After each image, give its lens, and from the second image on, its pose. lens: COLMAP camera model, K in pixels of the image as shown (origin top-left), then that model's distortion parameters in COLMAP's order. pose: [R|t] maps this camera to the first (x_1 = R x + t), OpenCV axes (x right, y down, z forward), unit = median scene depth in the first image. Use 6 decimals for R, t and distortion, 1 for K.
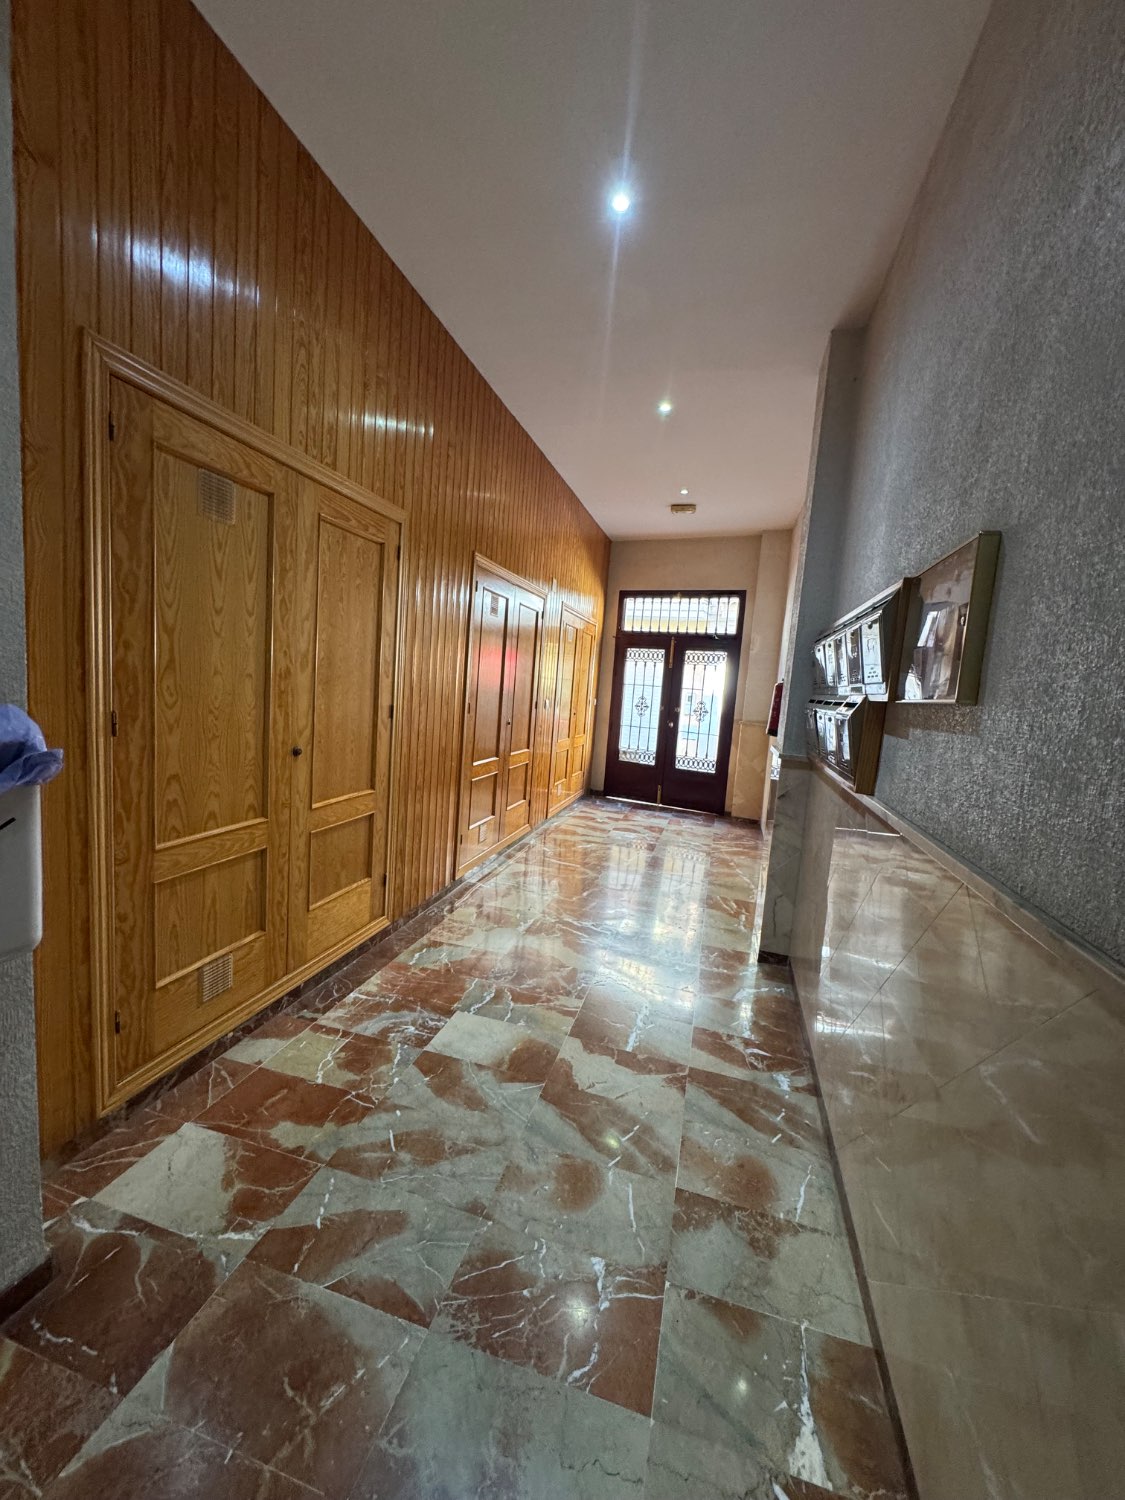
lens RADIAL K [[598.0, 0, 562.5], [0, 598.0, 750.0], [0, 0, 1]] dist [0.001159, -0.000446]
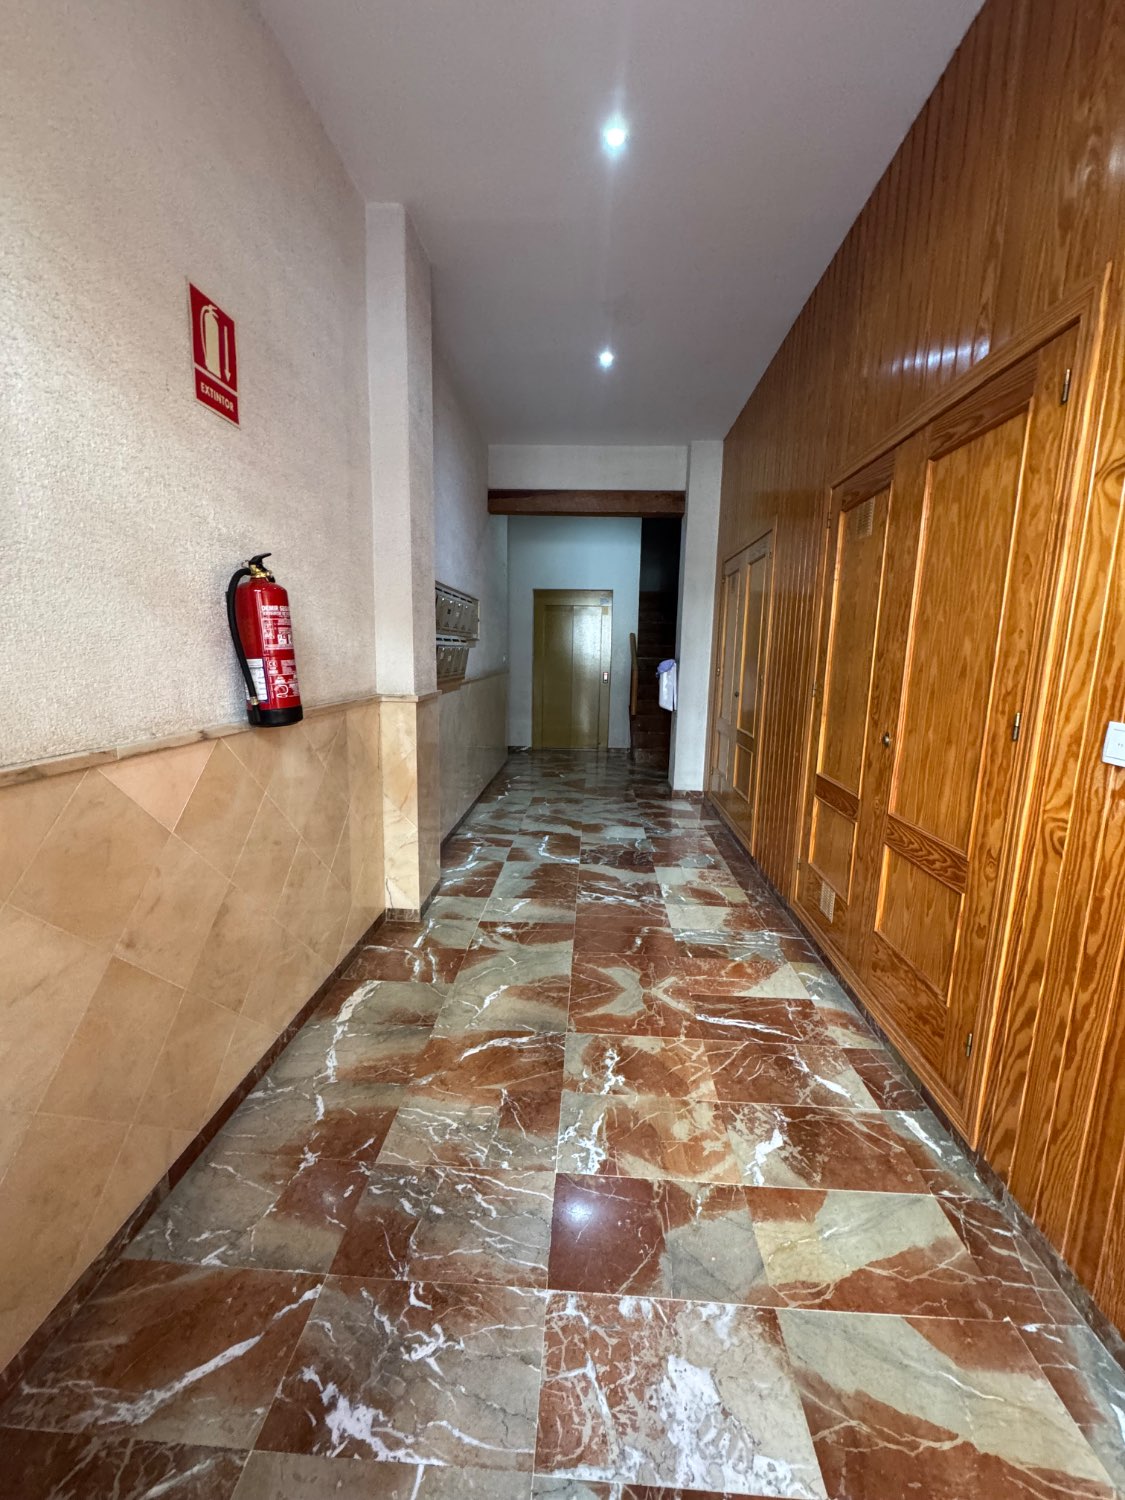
lens RADIAL K [[598.0, 0, 562.5], [0, 598.0, 750.0], [0, 0, 1]] dist [0.001159, -0.000446]
pose [[-0.972429, -0.057862, -0.225908, 0.530213], [-0.116575, 0.959618, 0.256016, -0.258974], [0.201972, 0.275292, -0.939905, 2.836069]]
